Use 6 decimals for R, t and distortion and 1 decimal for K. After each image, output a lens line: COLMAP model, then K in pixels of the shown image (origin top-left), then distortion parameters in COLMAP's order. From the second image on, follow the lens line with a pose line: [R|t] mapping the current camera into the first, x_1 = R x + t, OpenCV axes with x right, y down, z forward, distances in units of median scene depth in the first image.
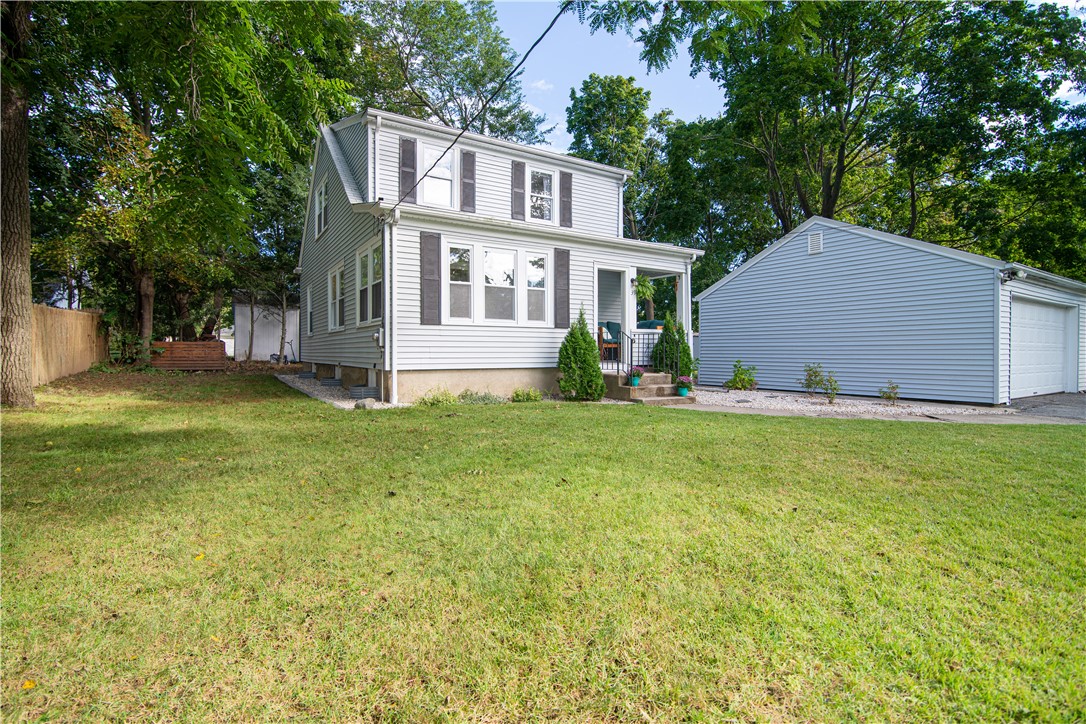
lens RADIAL K [[499.3, 0, 540.0], [0, 499.3, 347.6], [0, 0, 1]] dist [-0.001506, -0.000192]
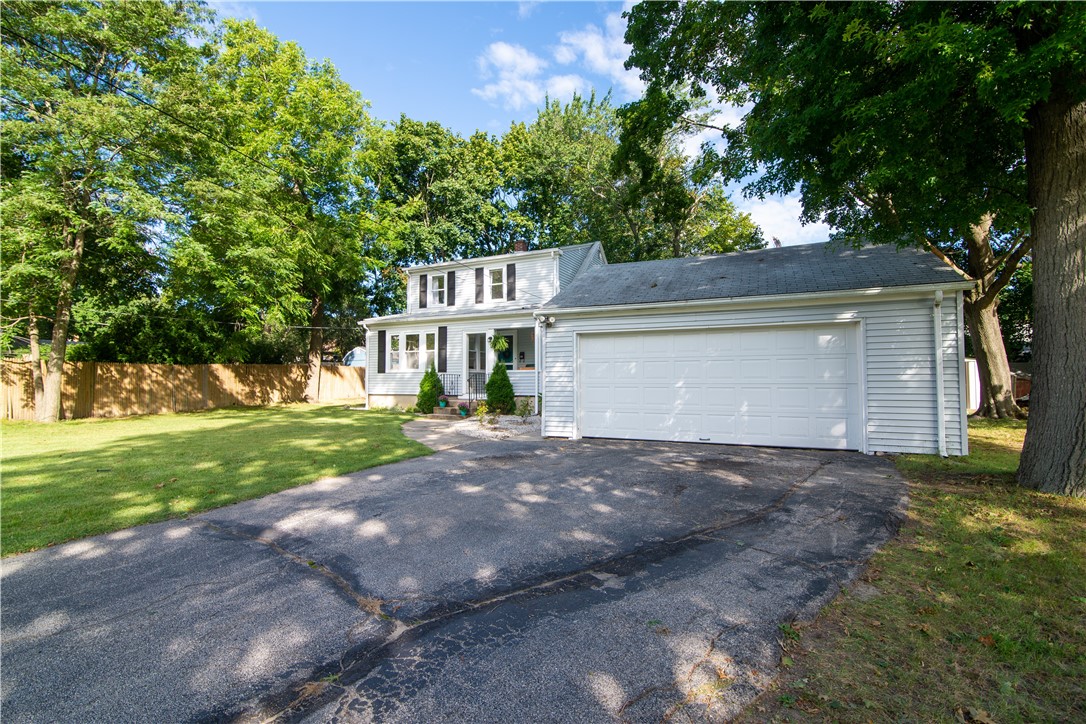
lens RADIAL K [[509.3, 0, 508.6], [0, 509.3, 366.1], [0, 0, 1]] dist [0.002928, 0.000116]
pose [[0.497053, -0.031845, -0.867136, 1.737538], [-0.003389, 0.999247, -0.038639, 0.004484], [0.867714, 0.022145, 0.496571, 0.355991]]
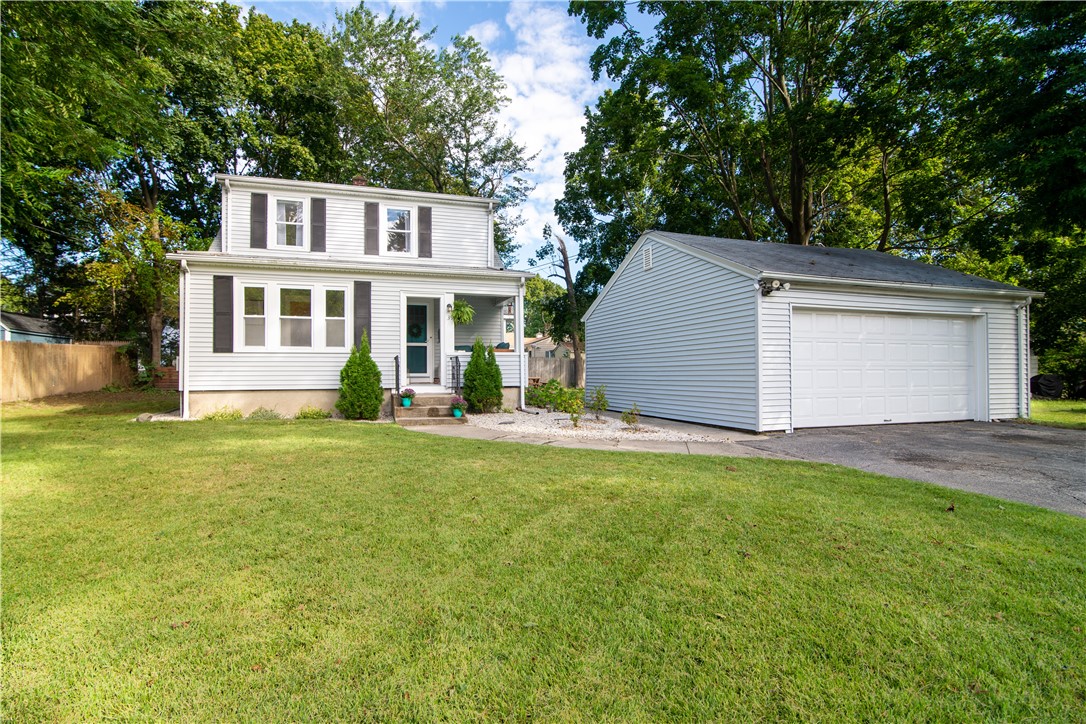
lens RADIAL K [[509.3, 0, 508.6], [0, 509.3, 366.1], [0, 0, 1]] dist [0.002928, 0.000116]
pose [[0.959870, -0.011243, -0.280220, 0.696272], [0.007179, 0.999854, -0.015524, 0.008998], [0.280353, 0.012889, 0.959810, 0.018320]]
